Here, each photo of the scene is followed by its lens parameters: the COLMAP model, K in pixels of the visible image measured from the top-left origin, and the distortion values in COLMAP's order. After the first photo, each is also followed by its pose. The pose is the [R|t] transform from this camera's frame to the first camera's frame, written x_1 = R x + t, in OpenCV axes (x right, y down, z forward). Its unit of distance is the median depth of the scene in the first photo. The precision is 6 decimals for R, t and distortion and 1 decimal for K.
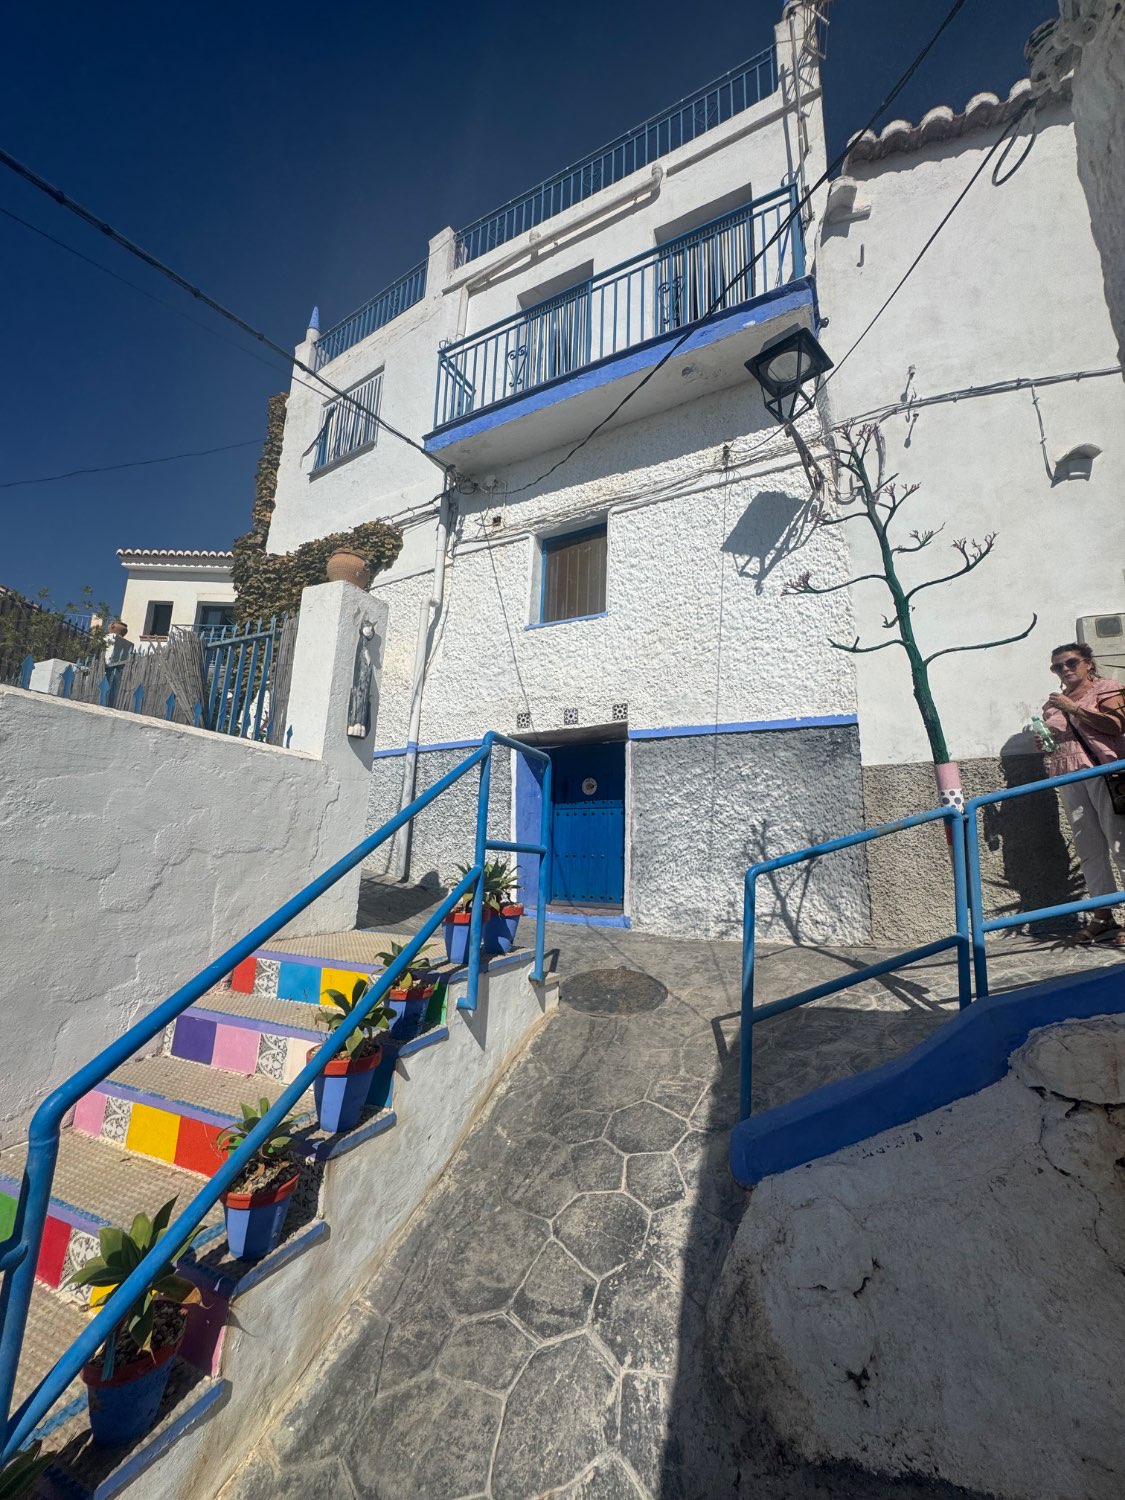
lens RADIAL K [[610.7, 0, 562.5], [0, 610.7, 750.0], [0, 0, 1]] dist [-0.004411, -0.000306]
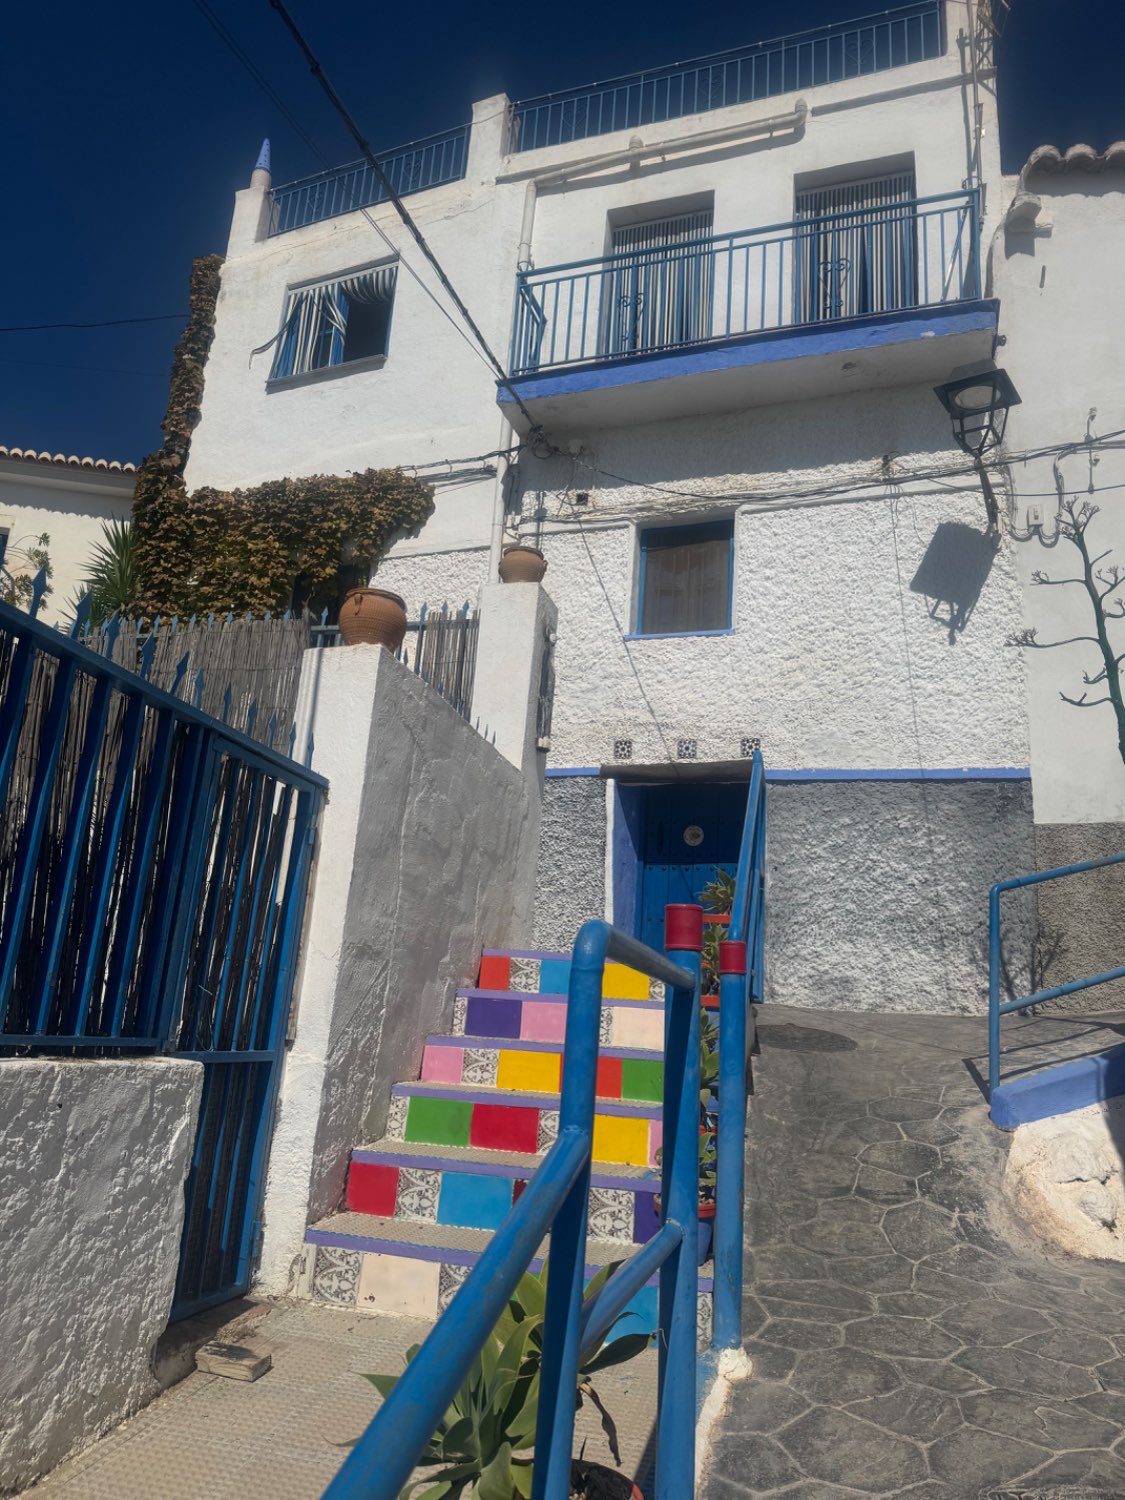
lens RADIAL K [[1072.2, 0, 552.6], [0, 1072.2, 745.2], [0, 0, 1]] dist [0.124678, -0.178095]
pose [[0.985556, 0.078087, 0.150274, -0.400790], [-0.066652, 0.994589, -0.079691, 0.071867], [-0.155684, 0.068523, 0.985427, -0.433359]]
